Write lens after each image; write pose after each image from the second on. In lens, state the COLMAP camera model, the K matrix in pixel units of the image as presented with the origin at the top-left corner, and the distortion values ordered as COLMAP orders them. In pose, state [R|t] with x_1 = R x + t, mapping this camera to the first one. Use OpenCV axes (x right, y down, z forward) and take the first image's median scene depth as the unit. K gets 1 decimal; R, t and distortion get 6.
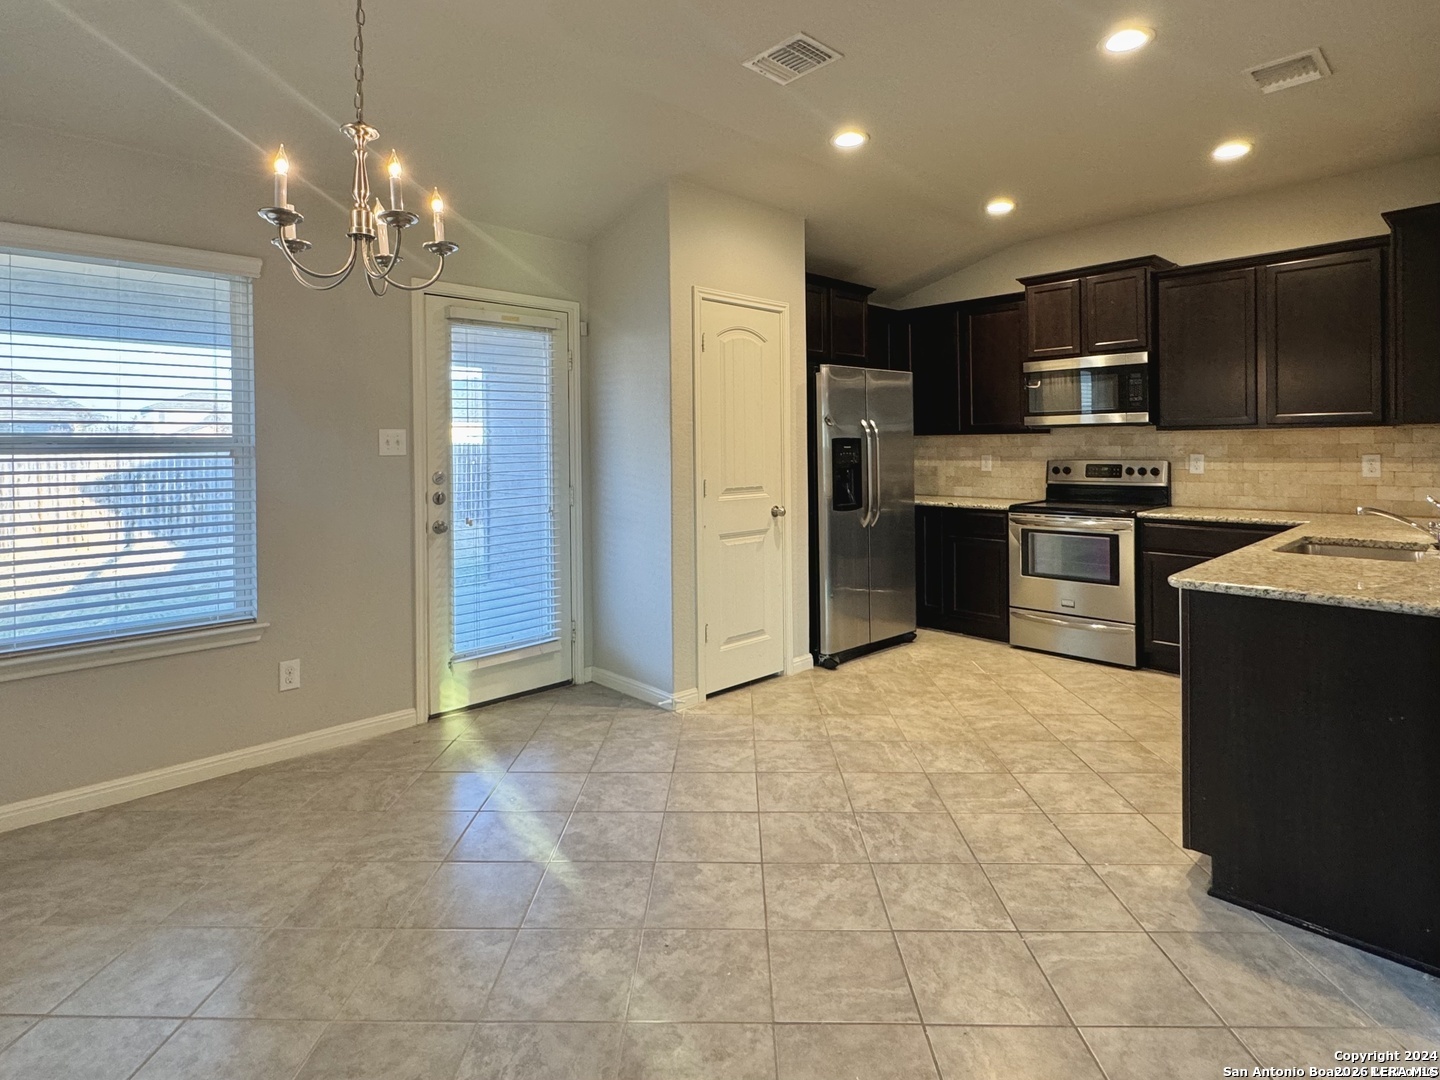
lens RADIAL K [[738.2, 0, 720.0], [0, 738.2, 540.0], [0, 0, 1]] dist [0.003217, 0.000510]
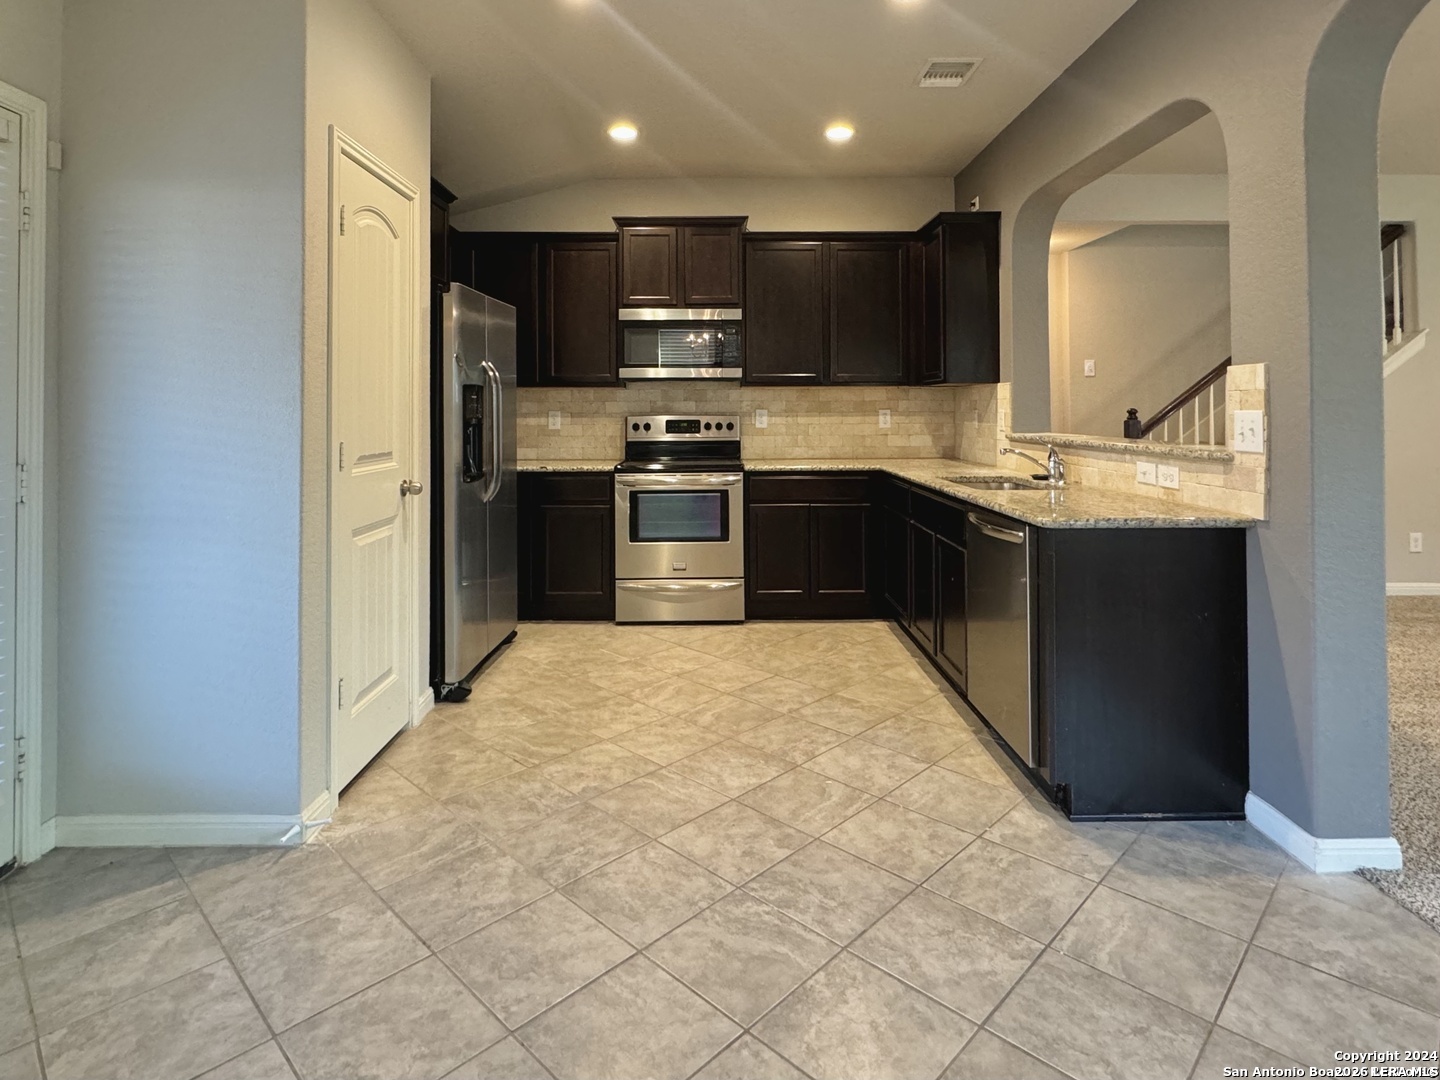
lens RADIAL K [[792.7, 0, 720.5], [0, 792.7, 456.1], [0, 0, 1]] dist [-0.000907, 0.000787]
pose [[0.696831, -0.037199, 0.716270, -0.243453], [0.086609, 0.995711, -0.032547, -0.019419], [-0.711987, 0.084715, 0.697064, 0.283615]]
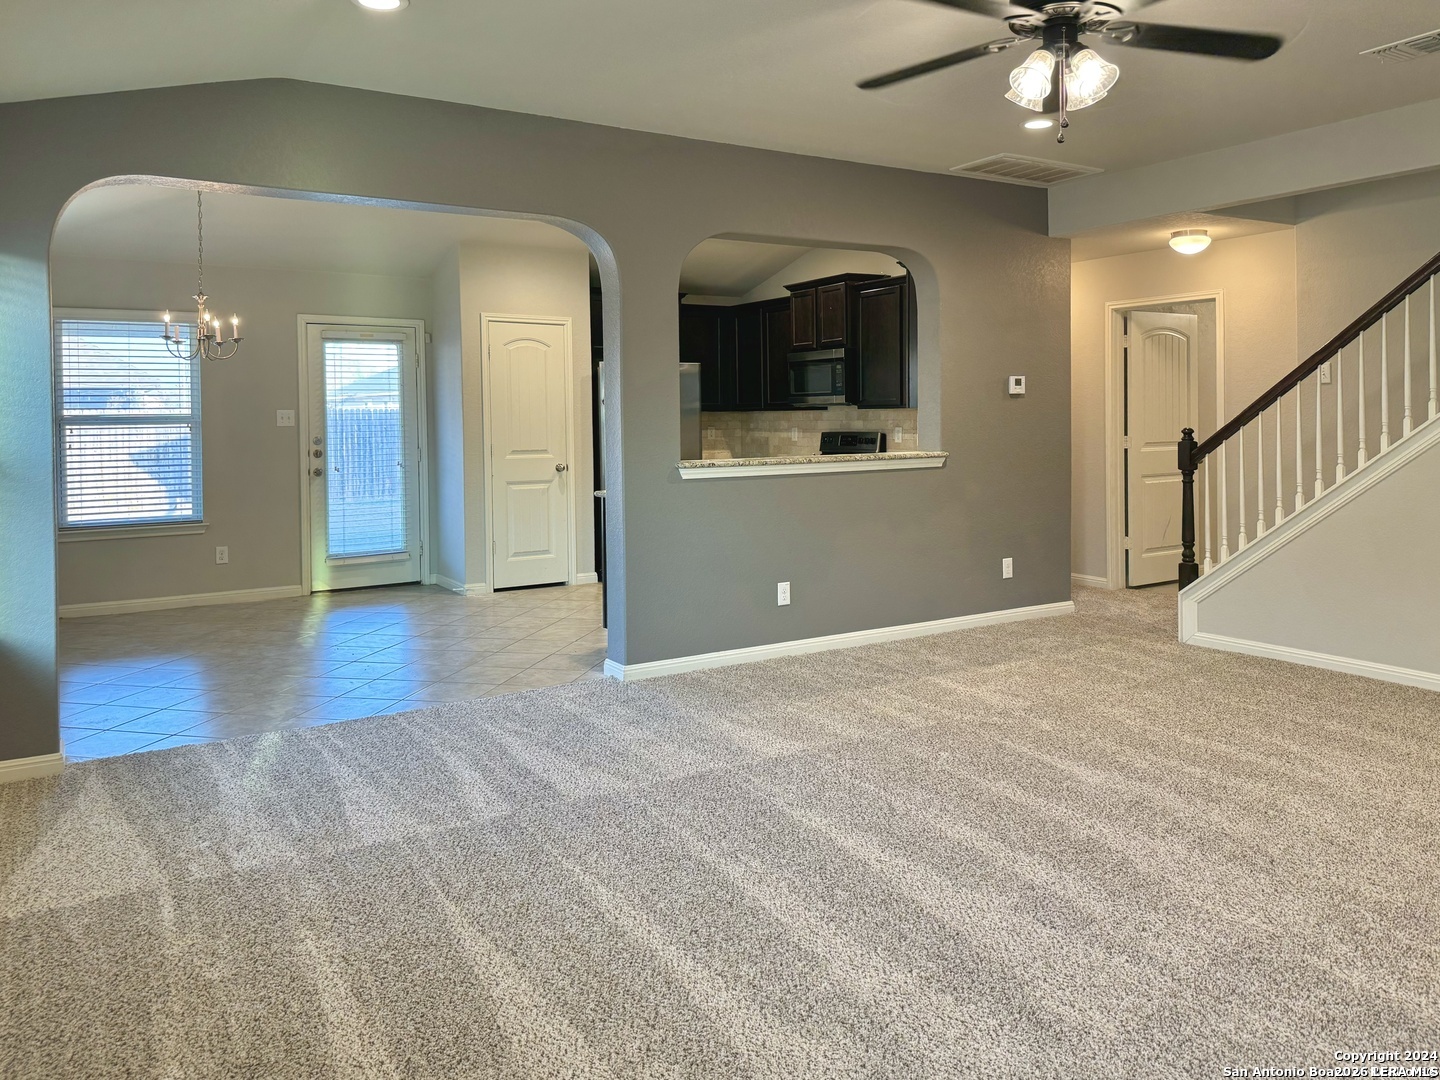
lens RADIAL K [[968.5, 0, 740.0], [0, 968.5, 569.3], [0, 0, 1]] dist [0.101850, -0.120381]
pose [[0.985244, 0.025917, -0.169182, 0.749391], [-0.020076, 0.999145, 0.036144, 0.083132], [0.169974, -0.032214, 0.984922, -0.797354]]
